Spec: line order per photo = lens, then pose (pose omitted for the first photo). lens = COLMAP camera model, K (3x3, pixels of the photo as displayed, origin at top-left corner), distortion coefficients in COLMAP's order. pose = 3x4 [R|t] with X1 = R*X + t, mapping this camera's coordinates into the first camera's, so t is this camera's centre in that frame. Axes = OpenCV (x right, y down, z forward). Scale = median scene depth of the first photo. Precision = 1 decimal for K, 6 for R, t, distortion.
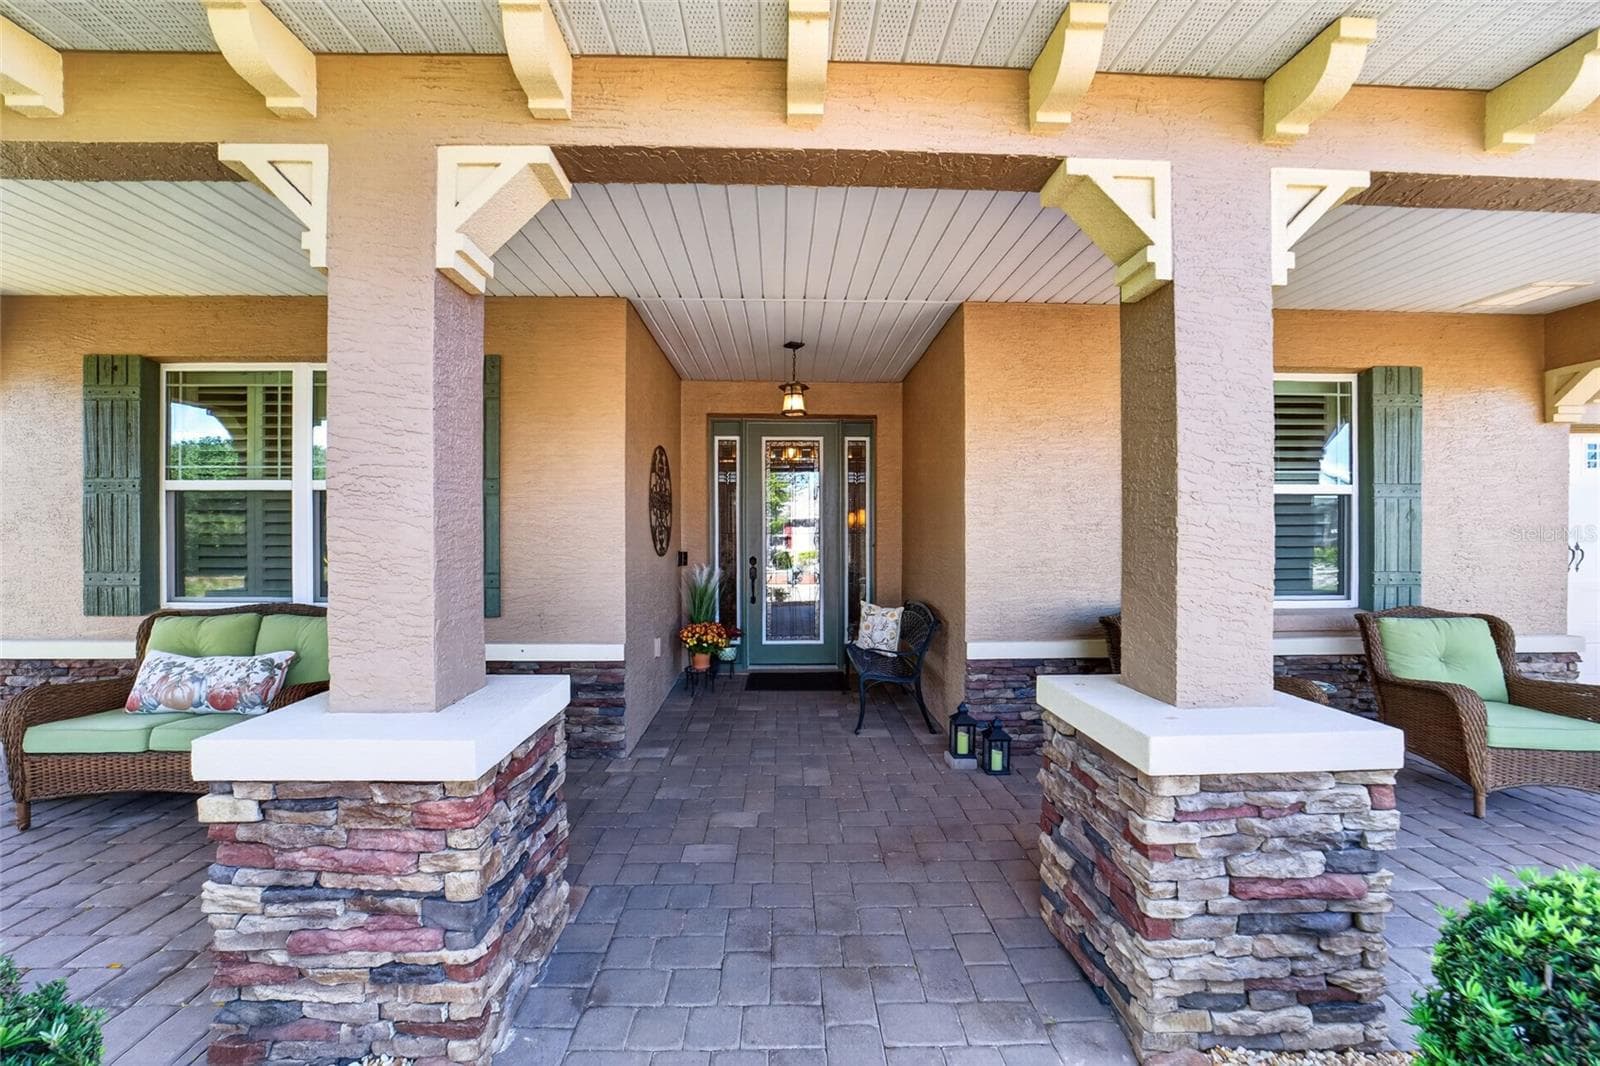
lens RADIAL K [[606.6, 0, 807.6], [0, 606.6, 529.2], [0, 0, 1]] dist [-0.022991, 0.000042]
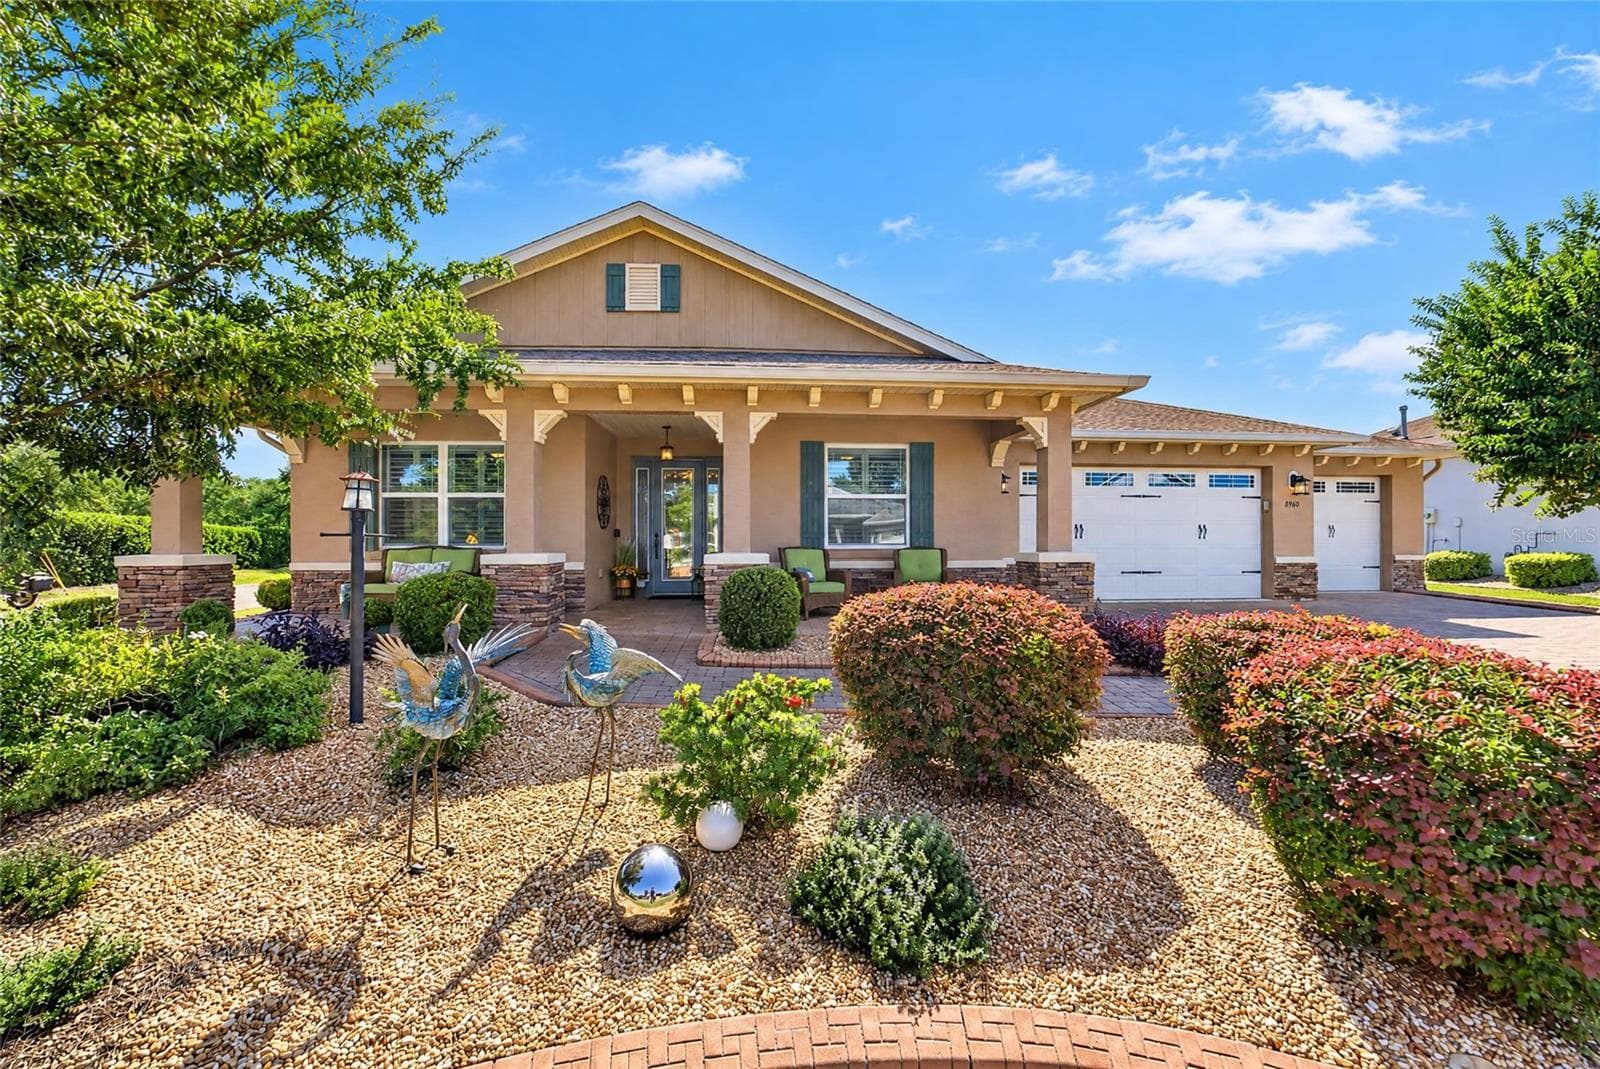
lens RADIAL K [[611.4, 0, 800.5], [0, 611.4, 540.8], [0, 0, 1]] dist [-0.039549, 0.009472]
pose [[0.999479, 0.000419, 0.032275, 0.530304], [-0.000543, 0.999992, 0.003836, 0.110425], [-0.032273, -0.003852, 0.999472, -1.603009]]
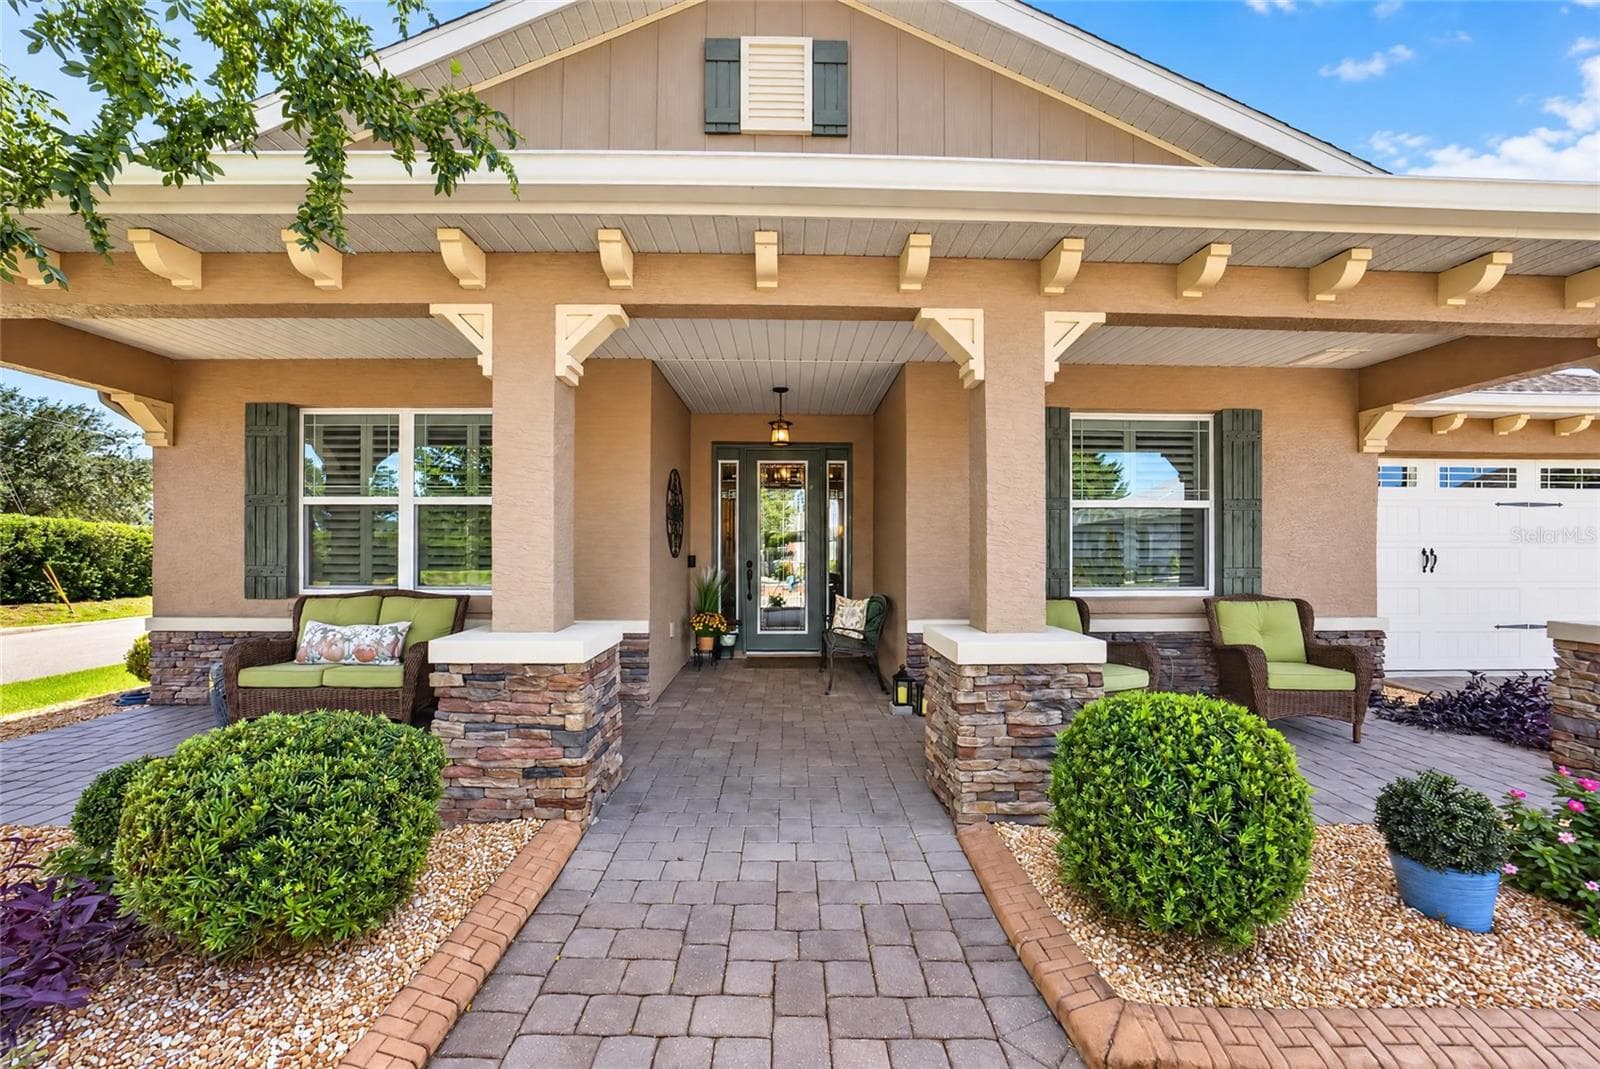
lens RADIAL K [[611.4, 0, 800.5], [0, 611.4, 540.8], [0, 0, 1]] dist [-0.039549, 0.009472]
pose [[0.999766, 0.001599, -0.021554, 0.065856], [-0.001743, 0.999976, -0.006653, 0.026631], [0.021543, 0.006689, 0.999746, -0.374915]]
